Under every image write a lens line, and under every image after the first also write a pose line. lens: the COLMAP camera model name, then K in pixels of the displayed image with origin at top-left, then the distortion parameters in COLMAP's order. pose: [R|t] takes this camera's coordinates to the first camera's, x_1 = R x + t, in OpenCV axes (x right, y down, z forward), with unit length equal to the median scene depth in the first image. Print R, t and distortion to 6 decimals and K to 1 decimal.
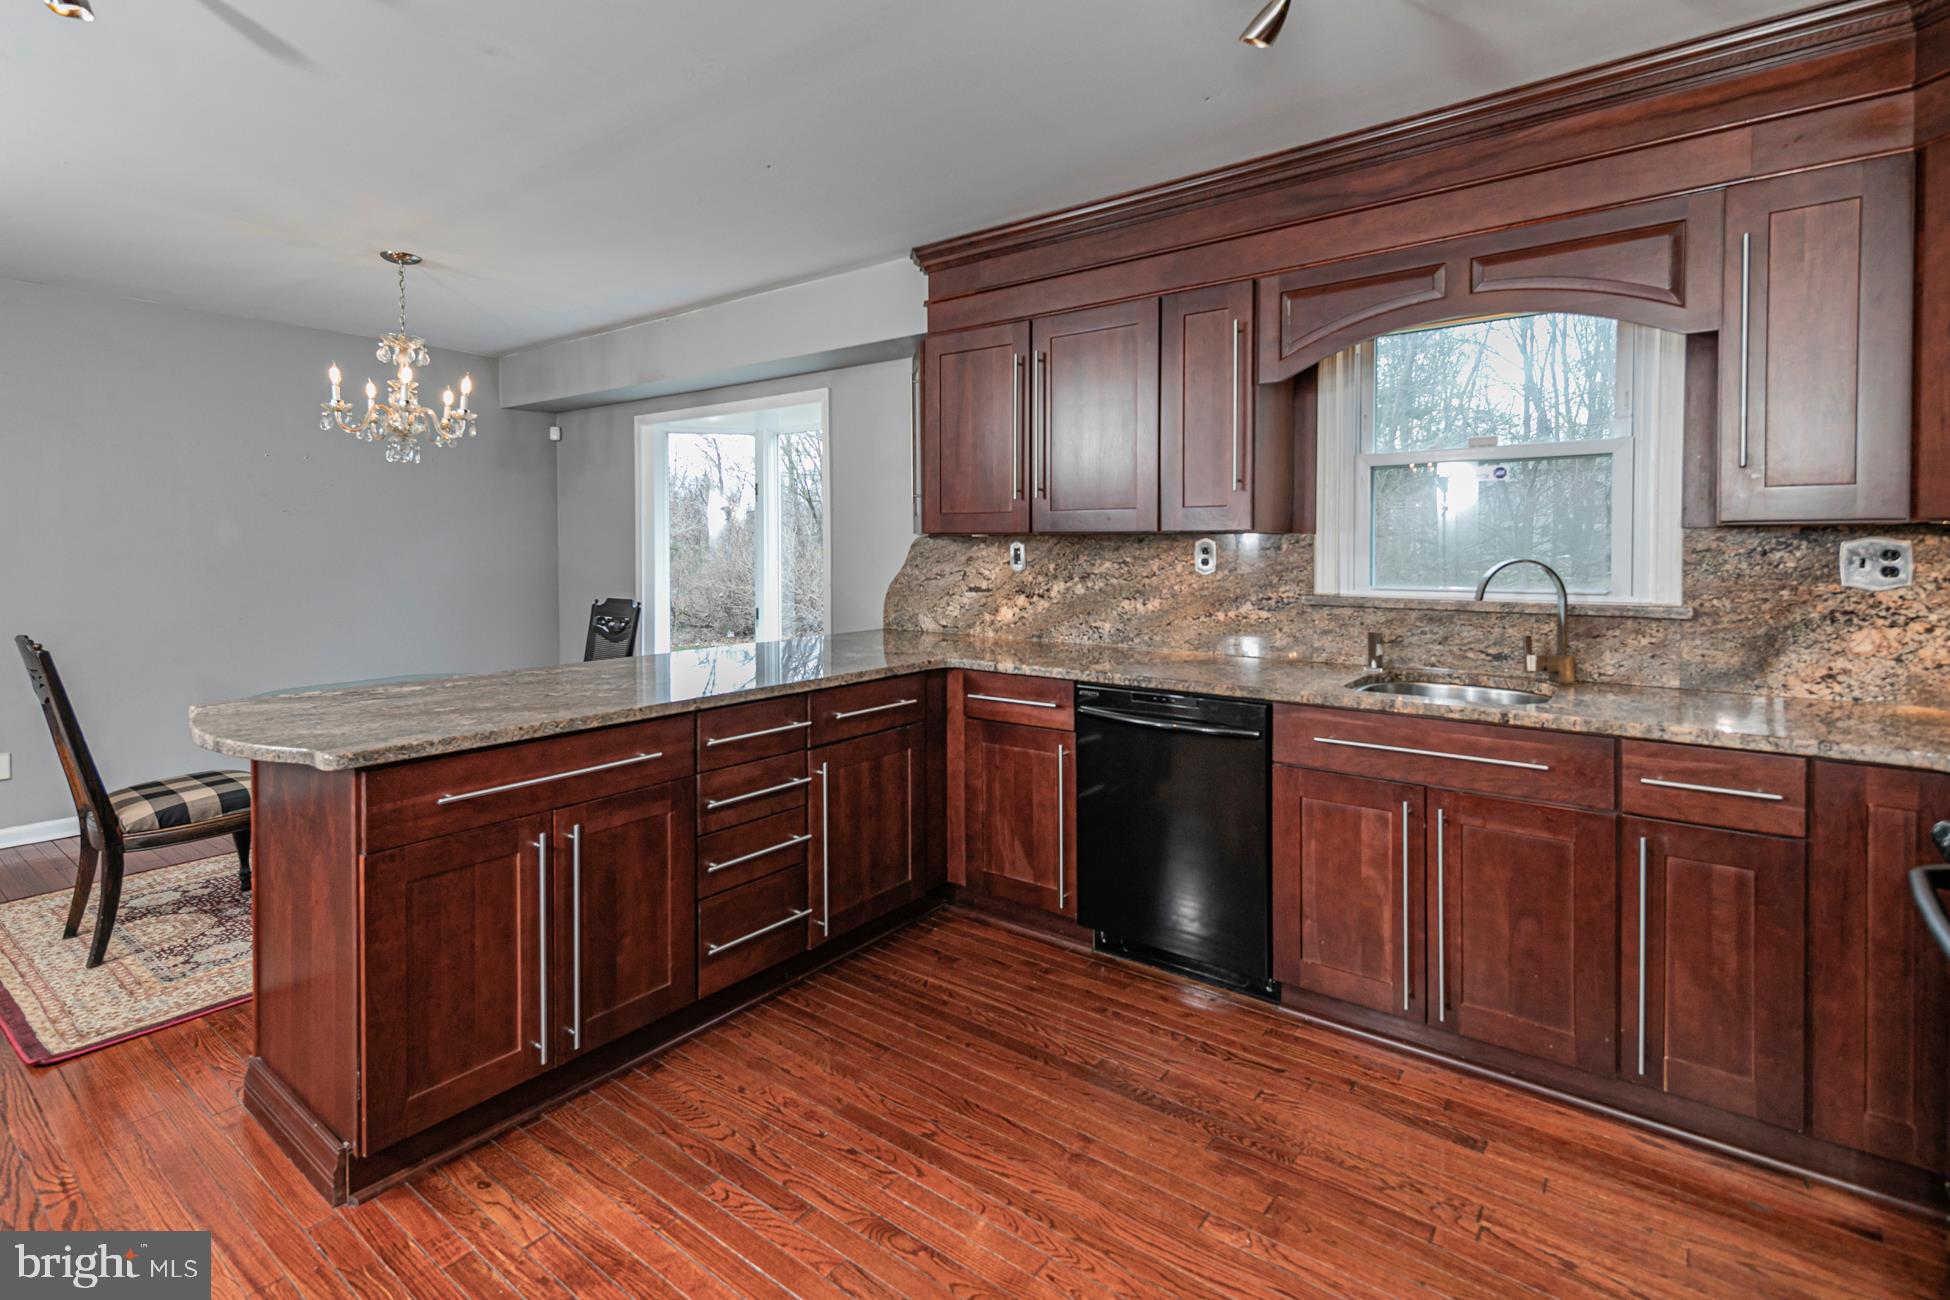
lens RADIAL K [[935.7, 0, 968.5], [0, 935.7, 565.8], [0, 0, 1]] dist [0.011489, -0.000704]
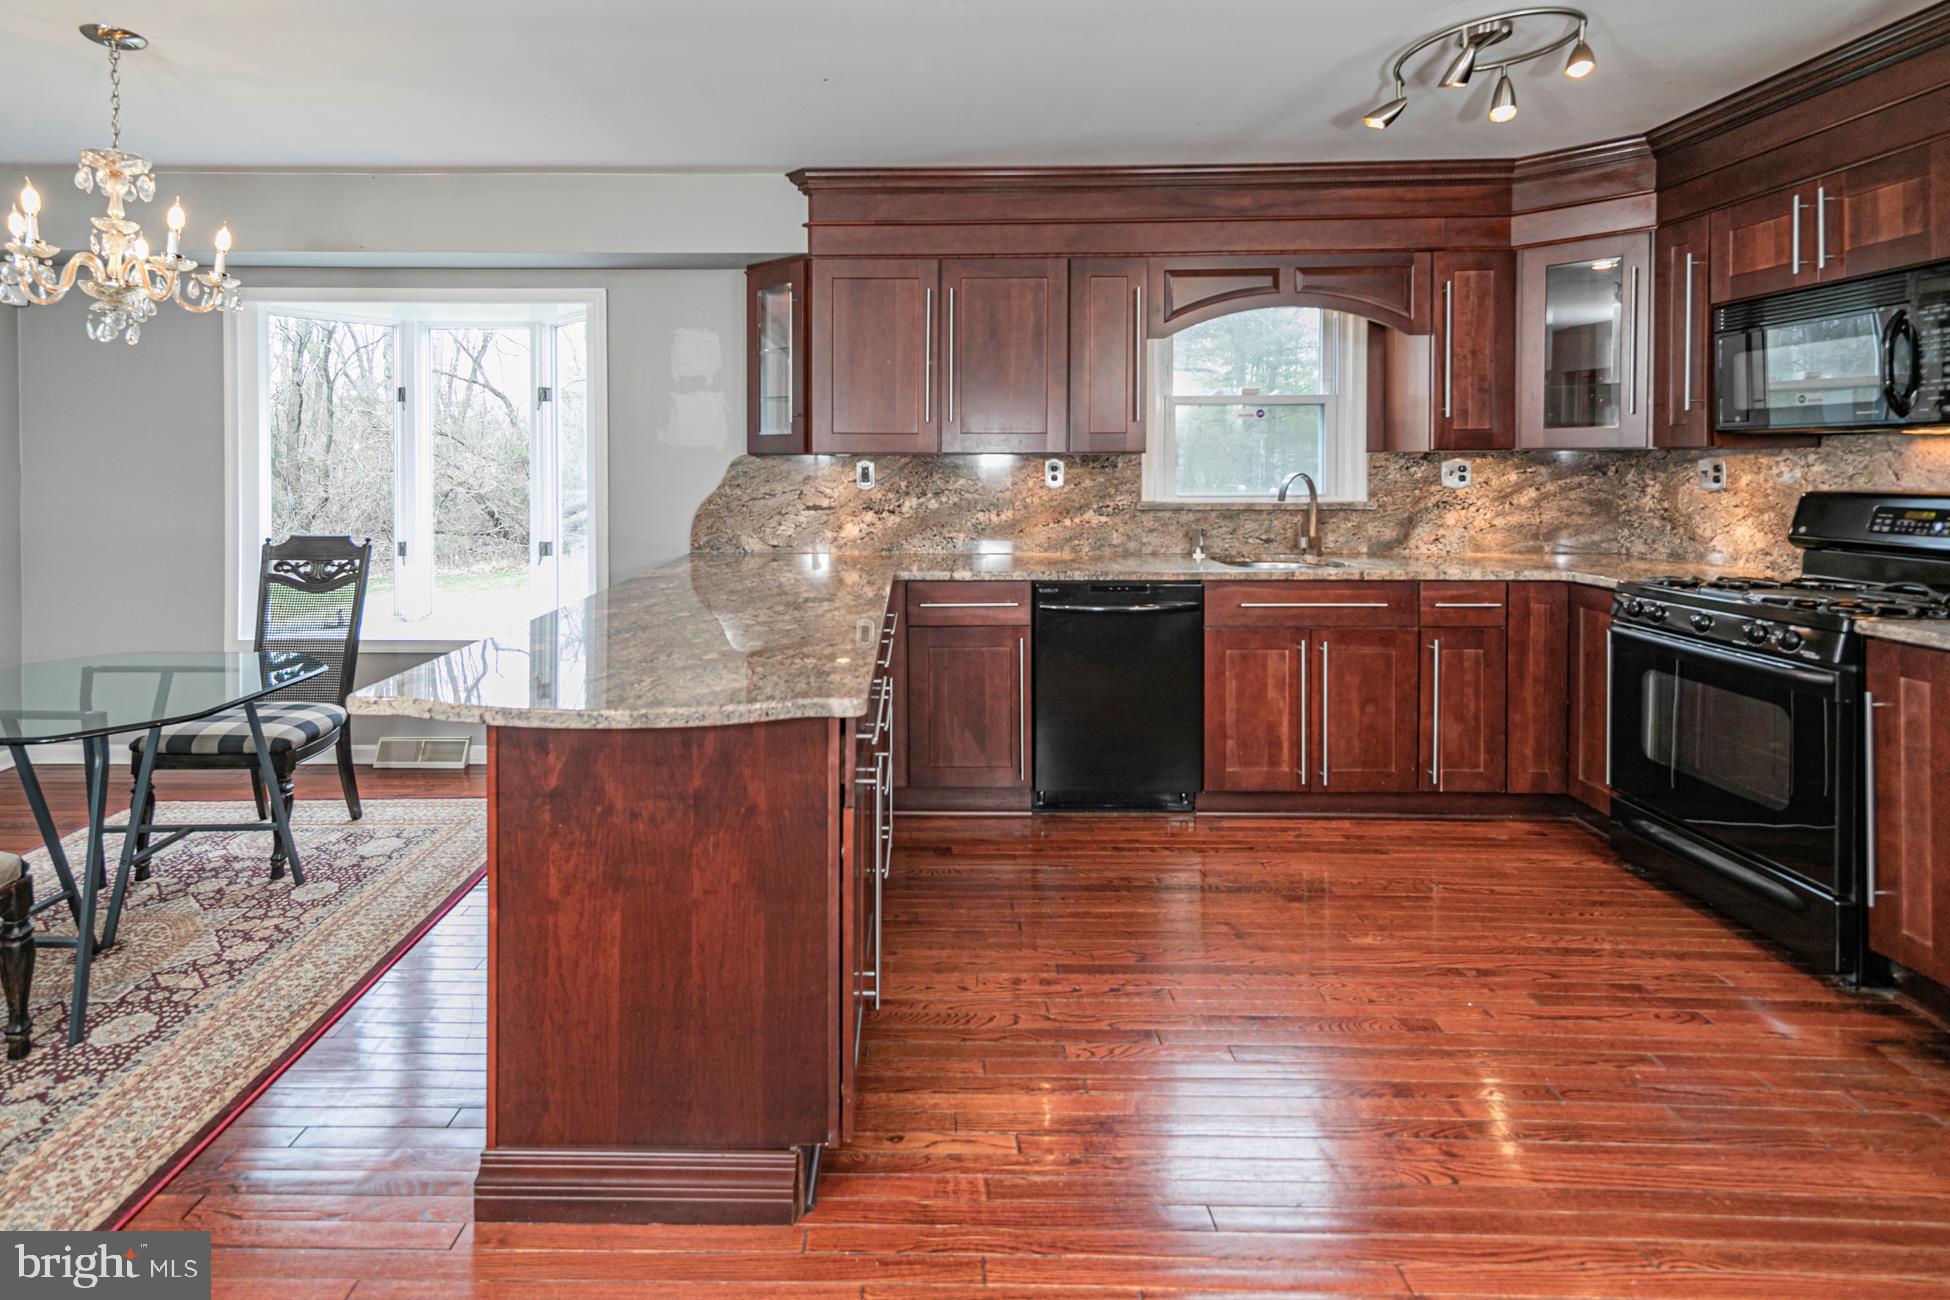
lens RADIAL K [[961.8, 0, 904.9], [0, 961.8, 475.0], [0, 0, 1]] dist [0.006851, 0.000124]
pose [[0.799104, -0.008293, 0.601136, -0.703516], [0.015075, 0.999867, -0.006245, -0.003236], [-0.601004, 0.014053, 0.799123, 0.135995]]
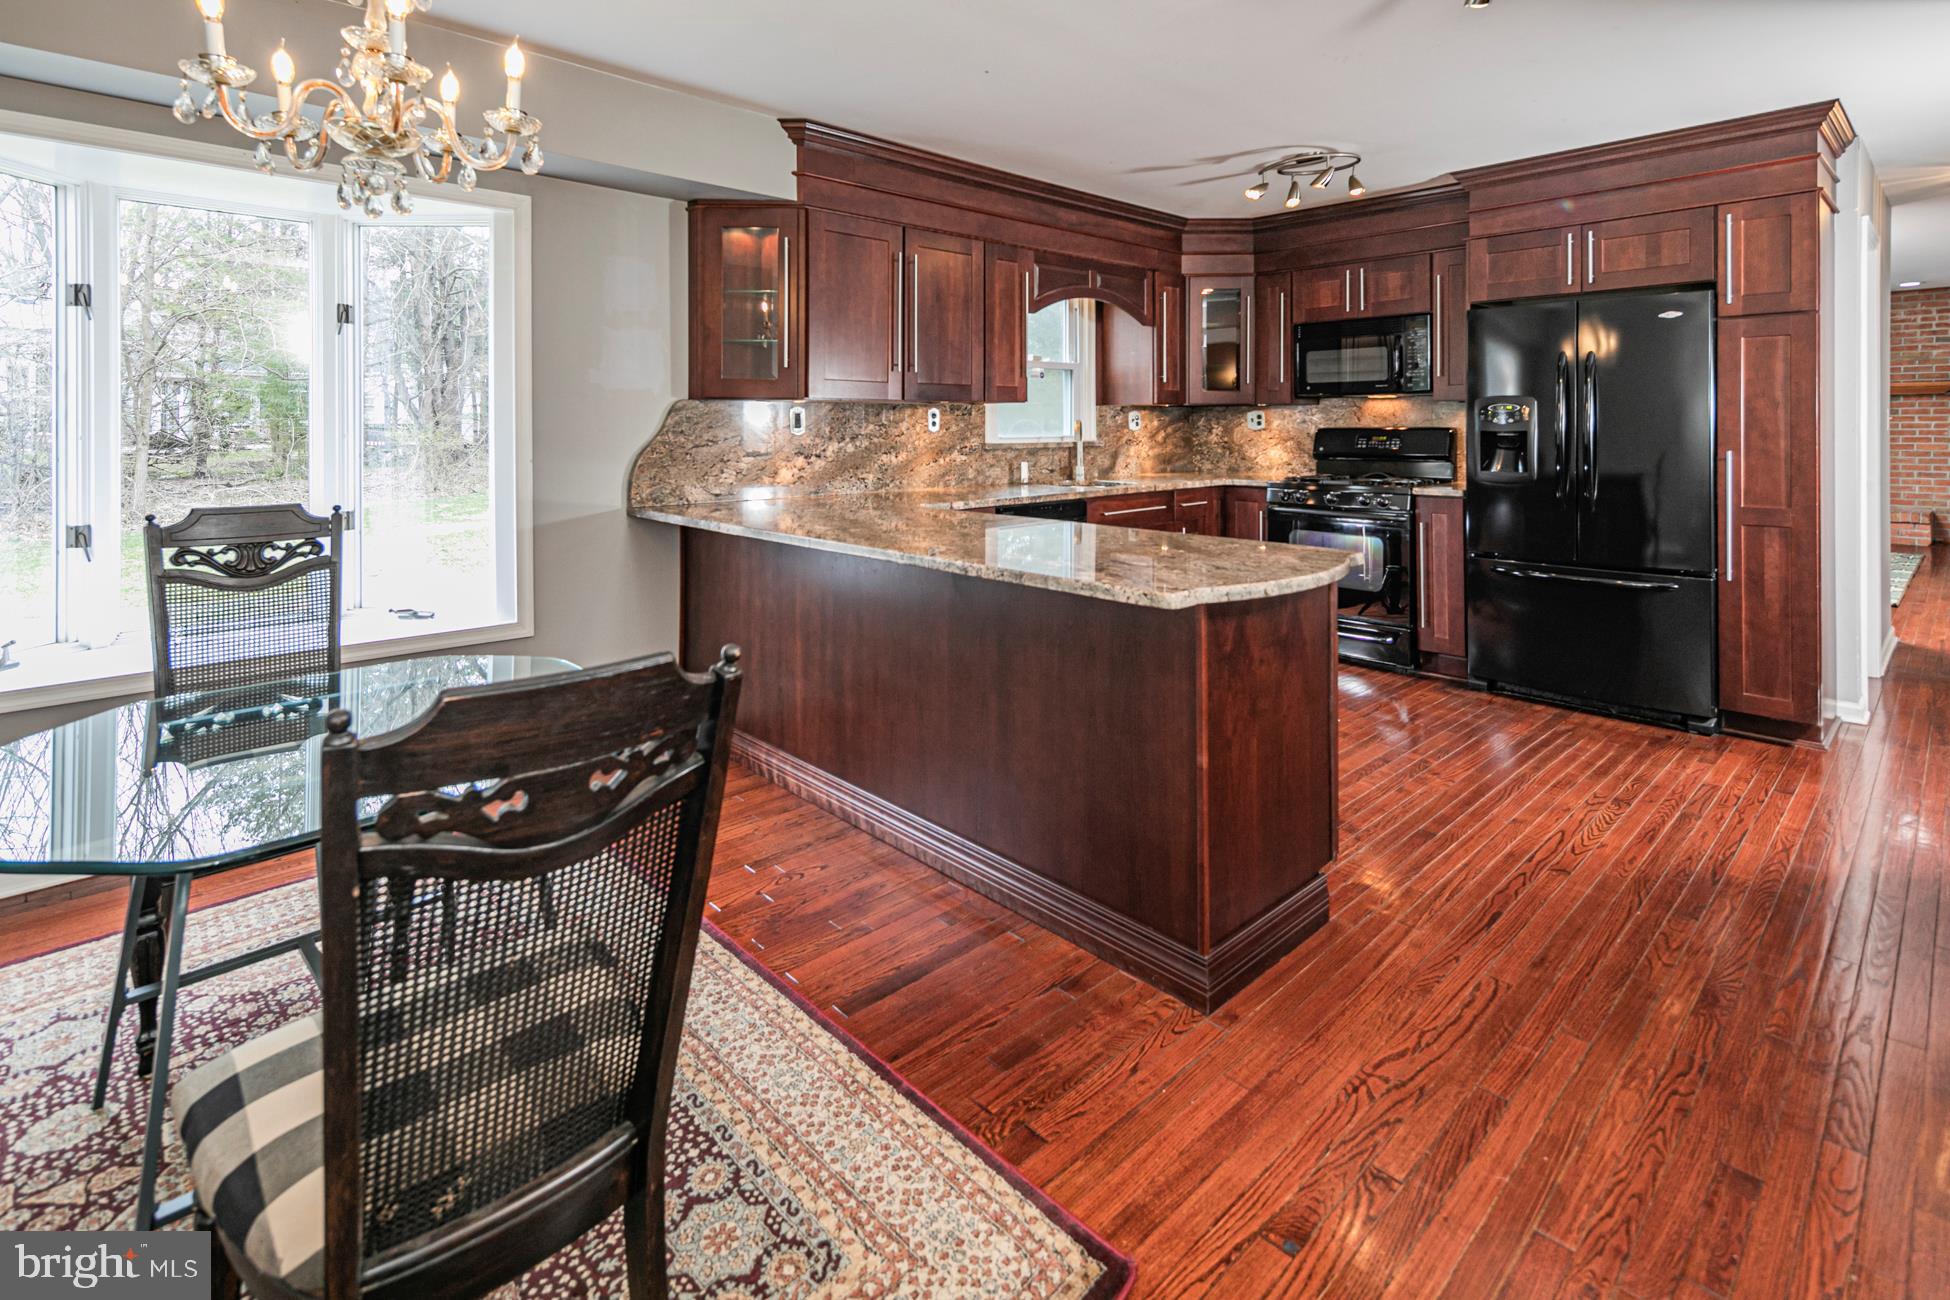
lens RADIAL K [[953.0, 0, 978.1], [0, 953.0, 422.2], [0, 0, 1]] dist [0.001791, -0.000041]
pose [[0.127255, 0.001870, 0.991868, -1.266510], [0.024789, 0.999680, -0.005065, 0.002883], [-0.991560, 0.025232, 0.127168, 0.817687]]
